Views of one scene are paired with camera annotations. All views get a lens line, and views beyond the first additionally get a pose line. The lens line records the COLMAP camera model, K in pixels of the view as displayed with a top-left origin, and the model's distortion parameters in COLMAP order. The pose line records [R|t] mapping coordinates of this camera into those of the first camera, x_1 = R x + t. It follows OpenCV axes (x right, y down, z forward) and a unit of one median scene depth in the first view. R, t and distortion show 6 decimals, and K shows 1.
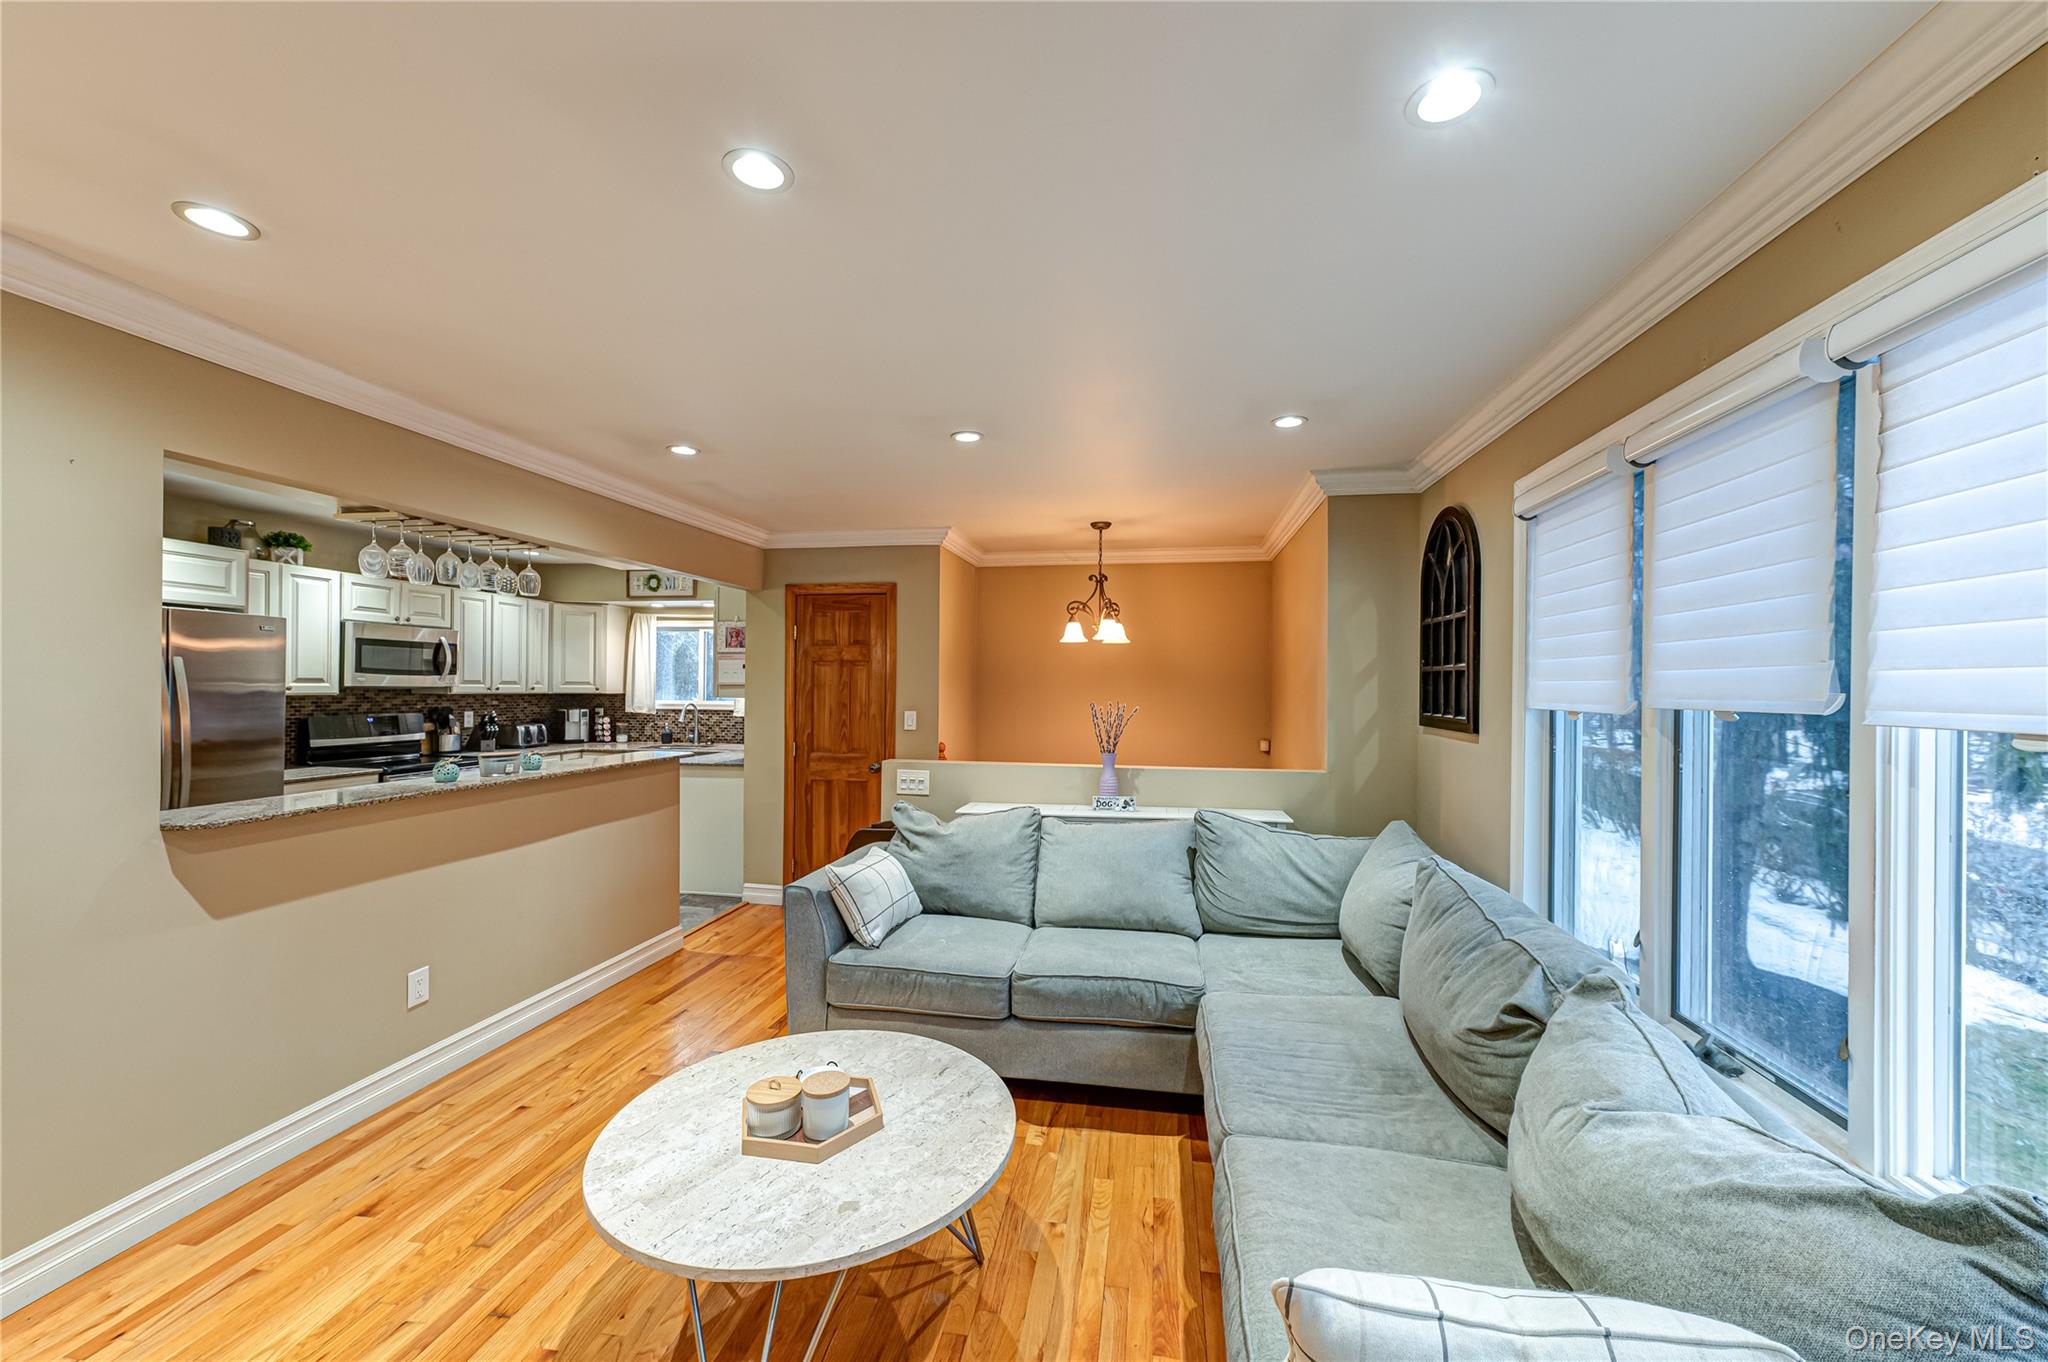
lens RADIAL K [[789.3, 0, 1034.3], [0, 789.3, 690.1], [0, 0, 1]] dist [0.018149, -0.000647]
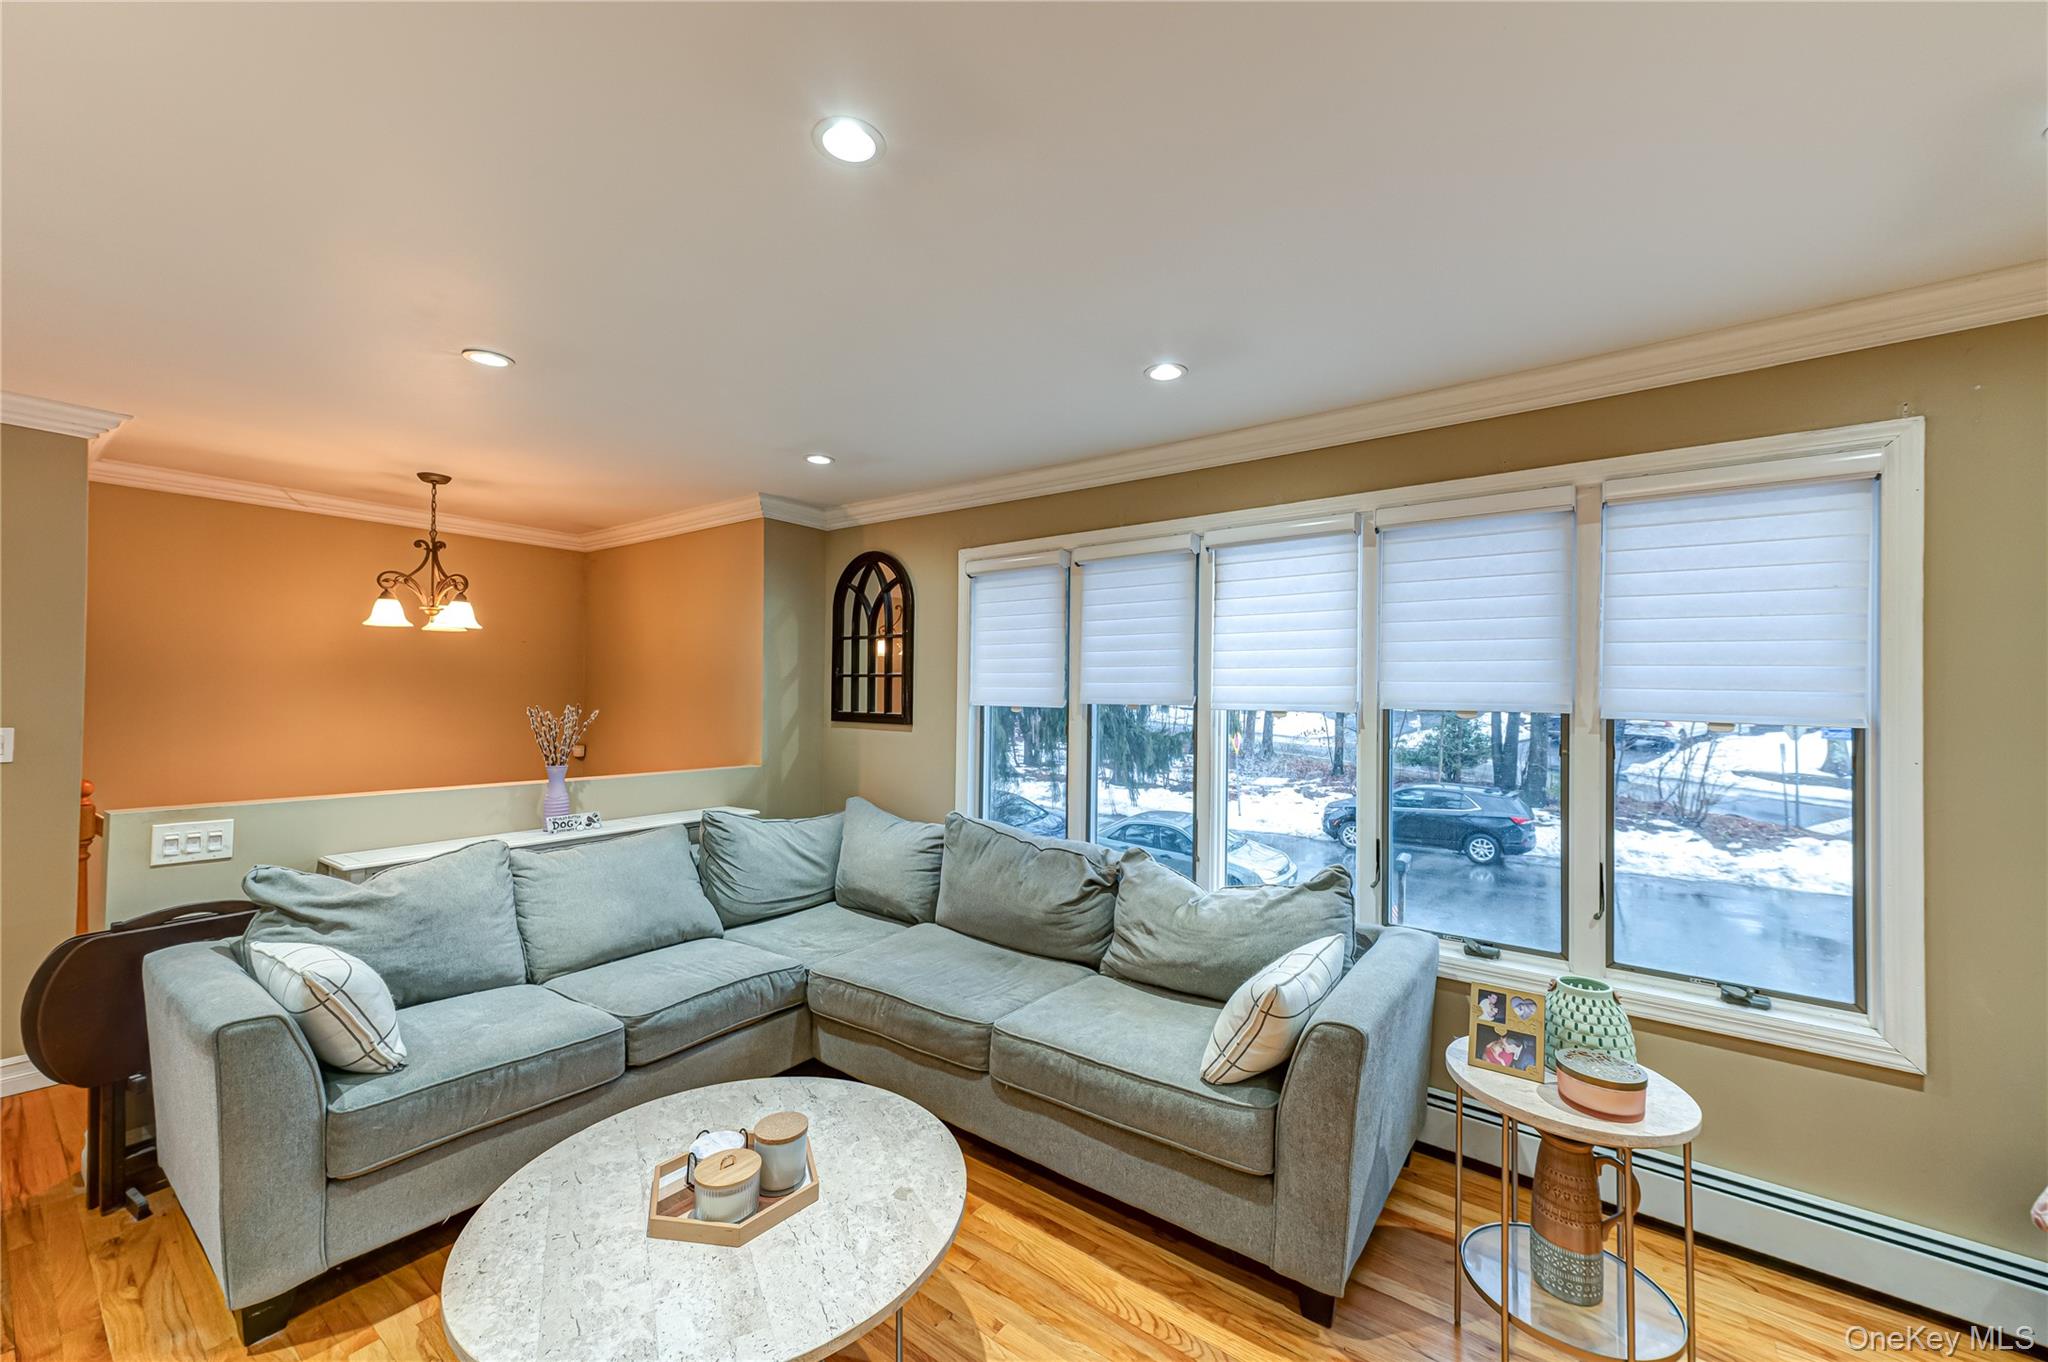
lens RADIAL K [[789.3, 0, 1030.7], [0, 789.3, 690.1], [0, 0, 1]] dist [0.018149, -0.000647]
pose [[0.464991, 0.004545, 0.885304, -0.436246], [-0.004248, 0.999987, -0.002902, -0.001148], [-0.885305, -0.002411, 0.465004, 0.151710]]
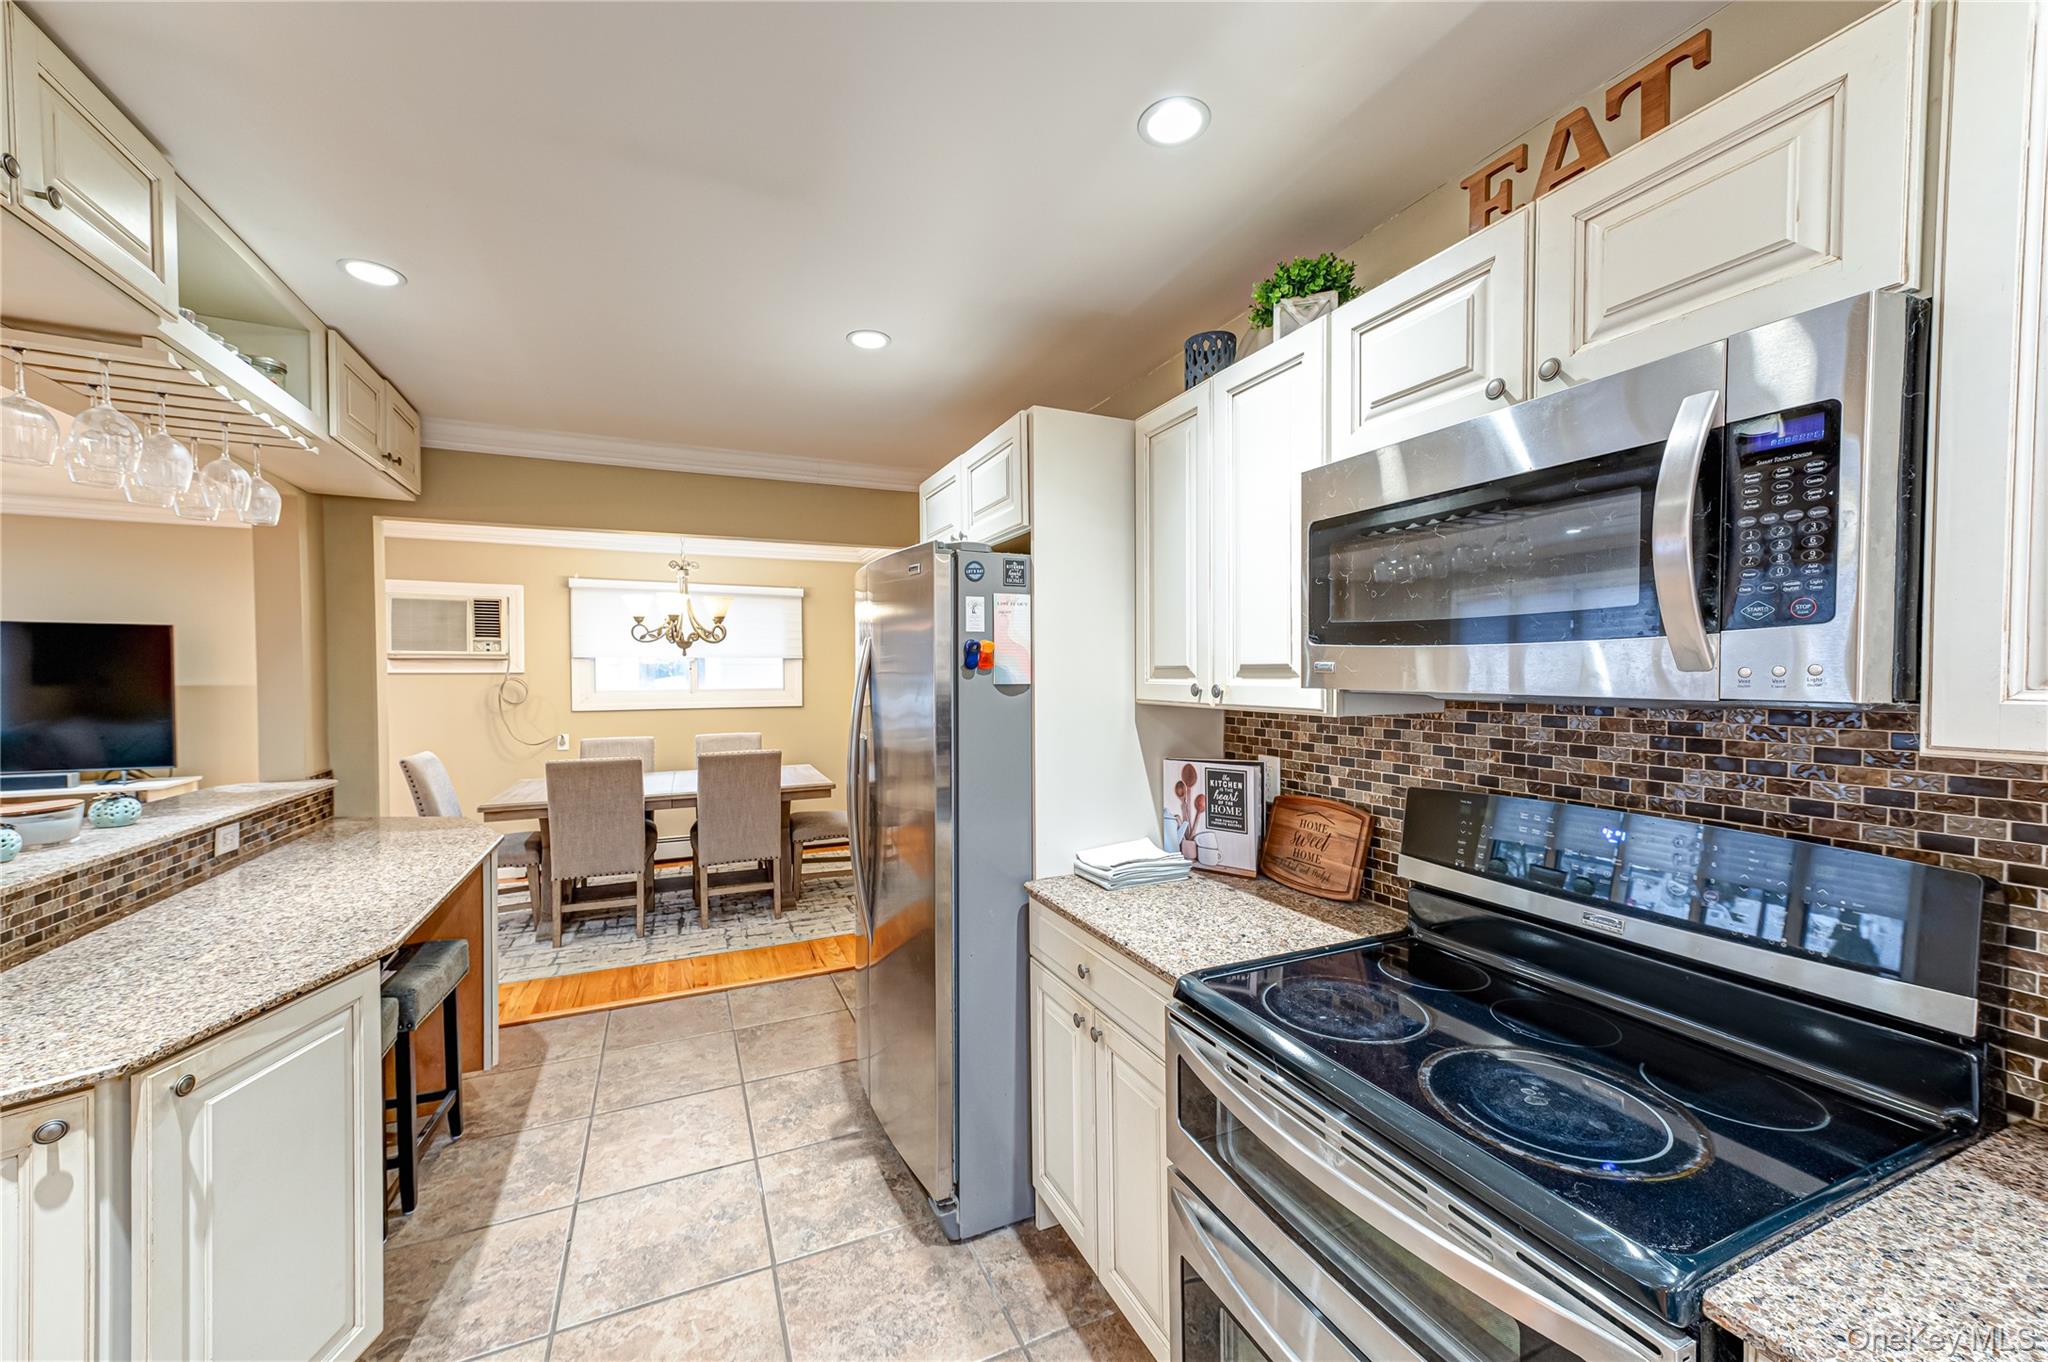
lens RADIAL K [[789.3, 0, 1030.2], [0, 789.3, 689.3], [0, 0, 1]] dist [0.018149, -0.000647]
pose [[-0.833658, 0.004304, -0.552264, -0.806052], [-0.008685, 0.999744, 0.020902, -0.013017], [0.552213, 0.022222, -0.833407, 1.579779]]
